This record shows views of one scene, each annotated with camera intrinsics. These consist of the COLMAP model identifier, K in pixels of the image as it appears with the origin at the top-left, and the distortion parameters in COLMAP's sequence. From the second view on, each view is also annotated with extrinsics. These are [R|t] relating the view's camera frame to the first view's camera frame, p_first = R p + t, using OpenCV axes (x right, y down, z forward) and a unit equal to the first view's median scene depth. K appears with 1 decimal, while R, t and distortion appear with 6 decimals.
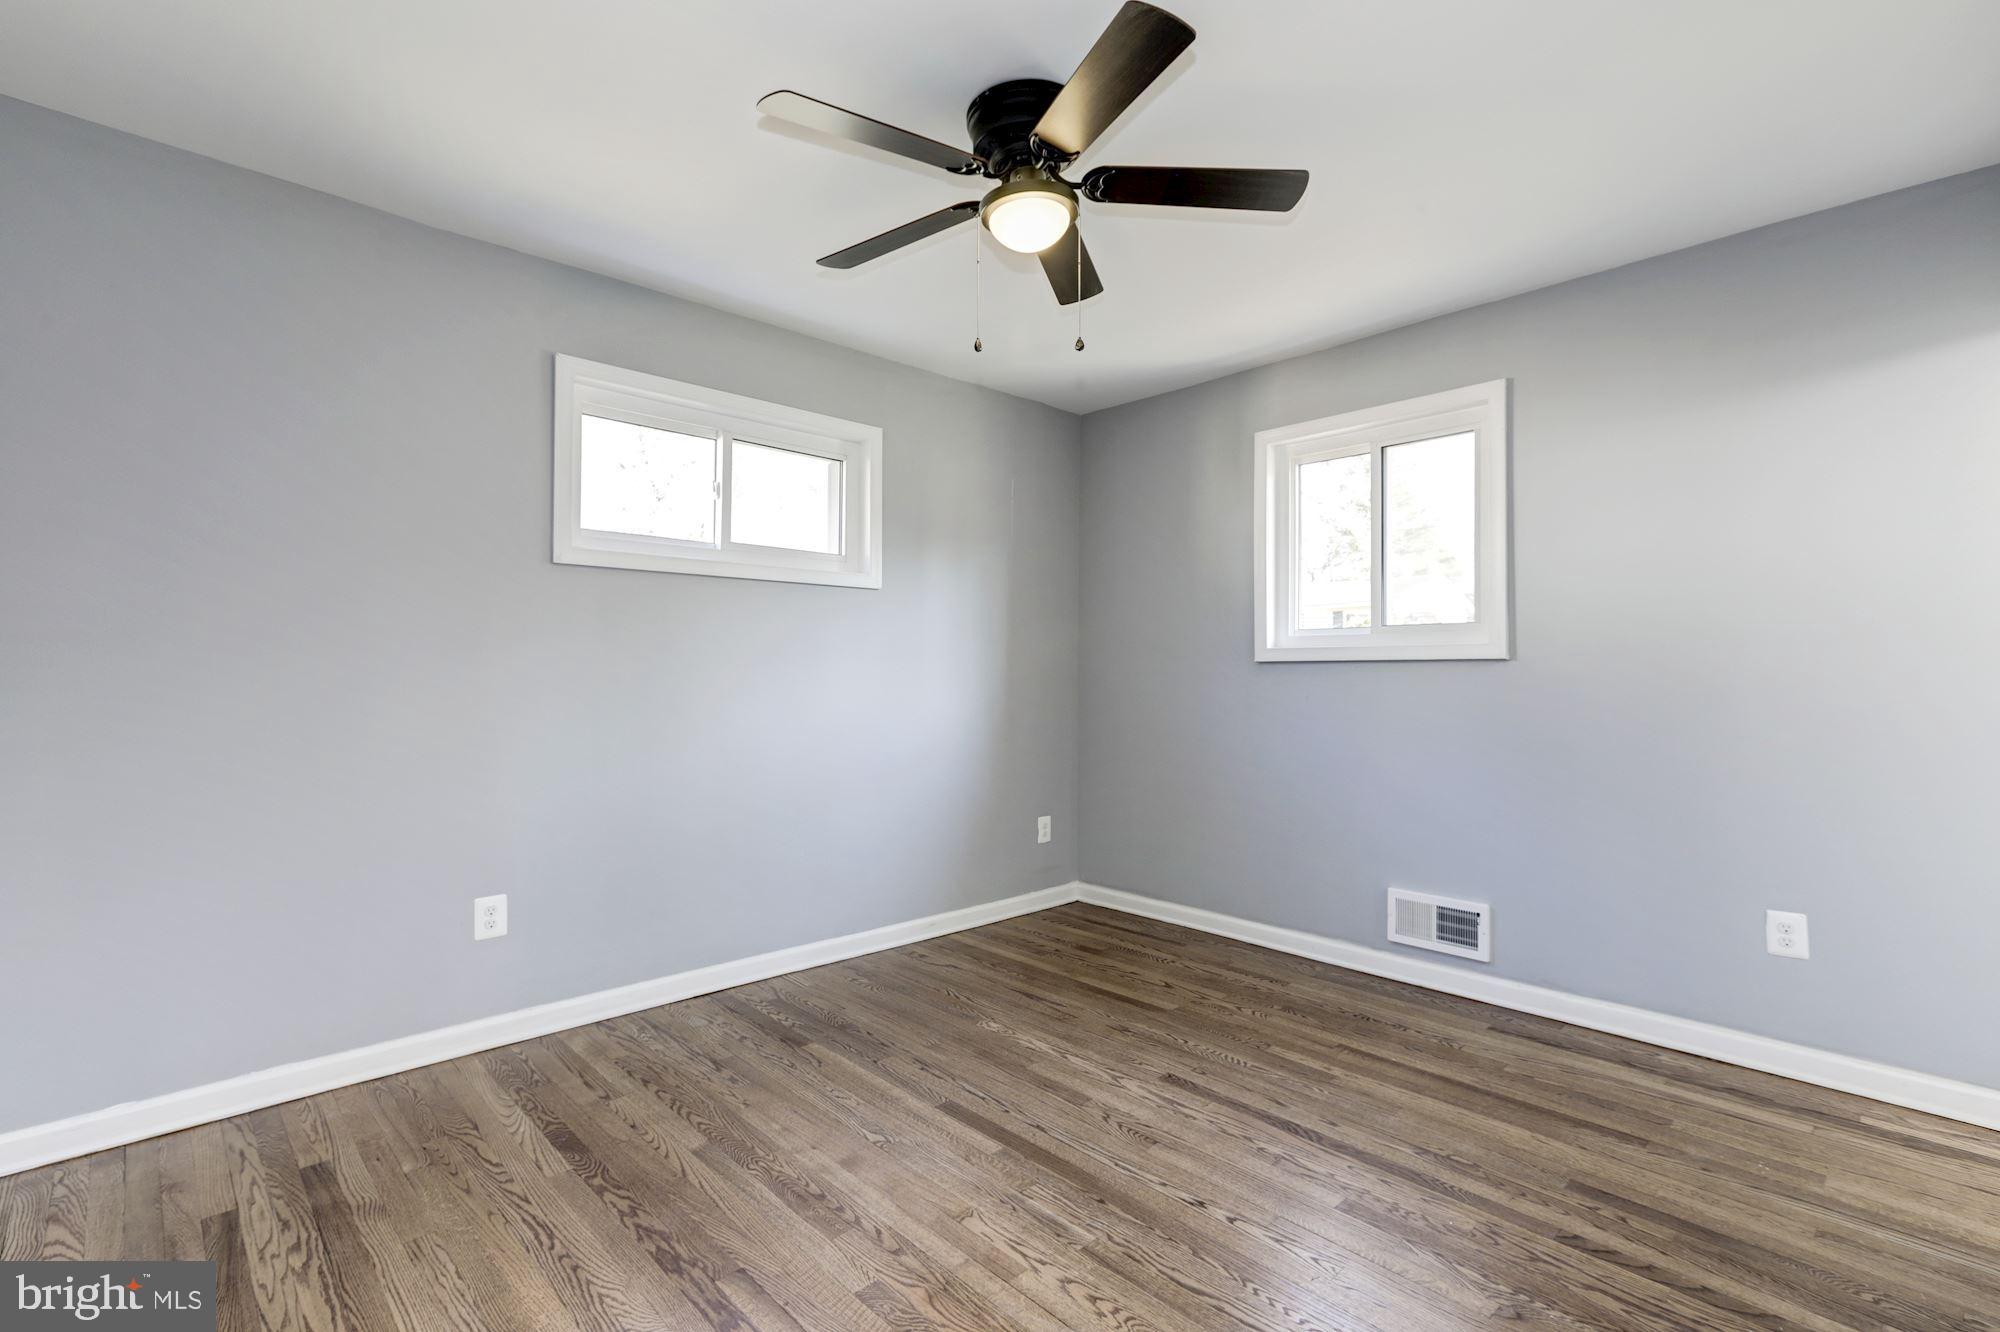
lens RADIAL K [[913.4, 0, 1014.1], [0, 913.4, 659.2], [0, 0, 1]] dist [0.010452, 0.000625]
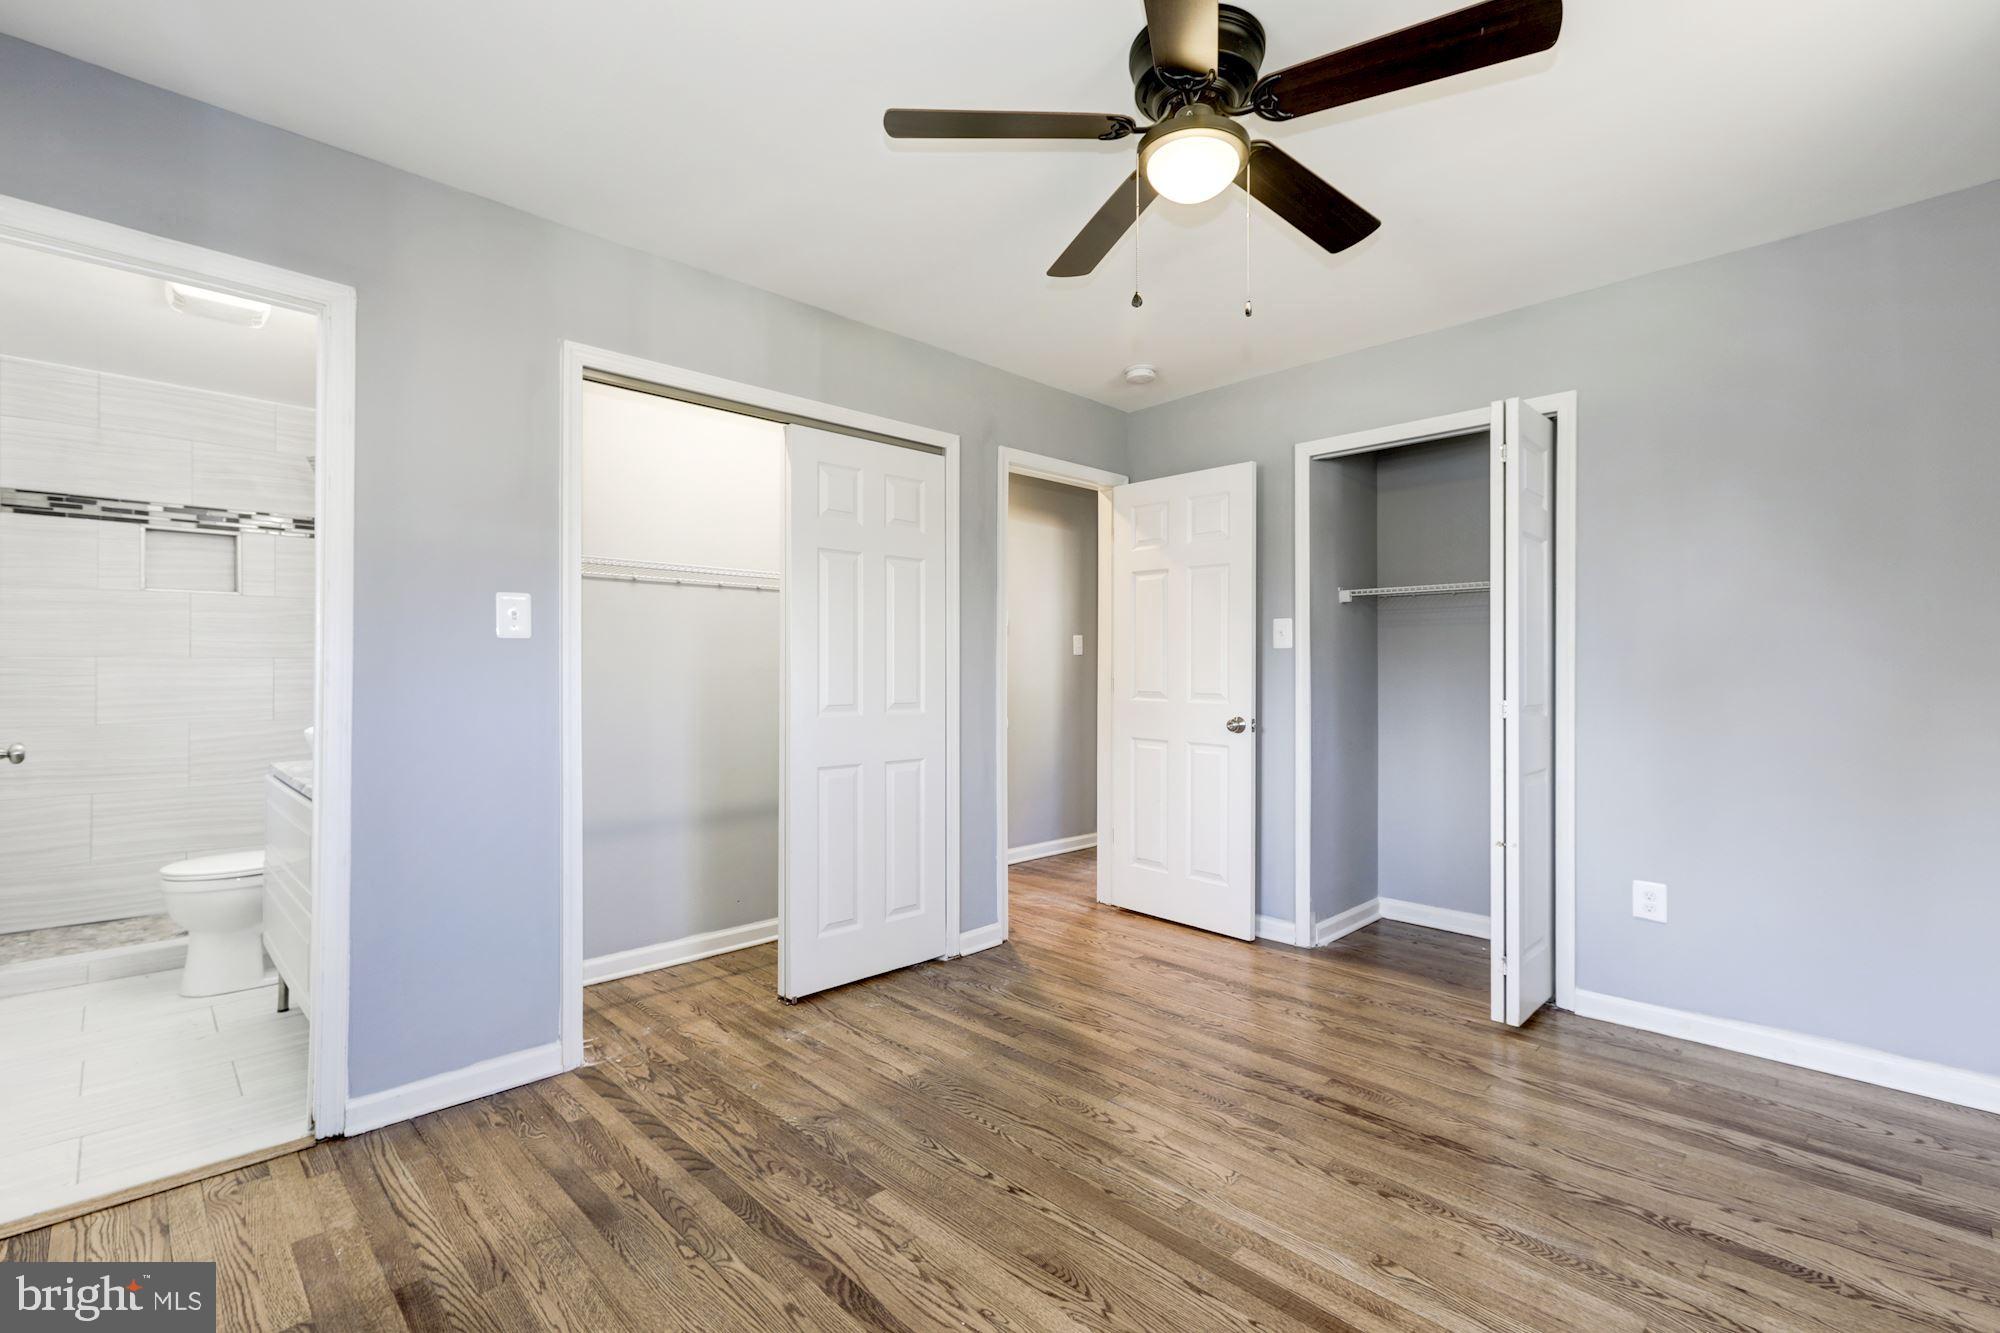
lens RADIAL K [[913.4, 0, 1014.1], [0, 913.4, 659.7], [0, 0, 1]] dist [0.010452, 0.000625]
pose [[-0.999796, -0.005361, -0.019468, 0.222084], [-0.004848, 0.999642, -0.026331, 0.022664], [0.019602, -0.026231, -0.999464, 2.023648]]
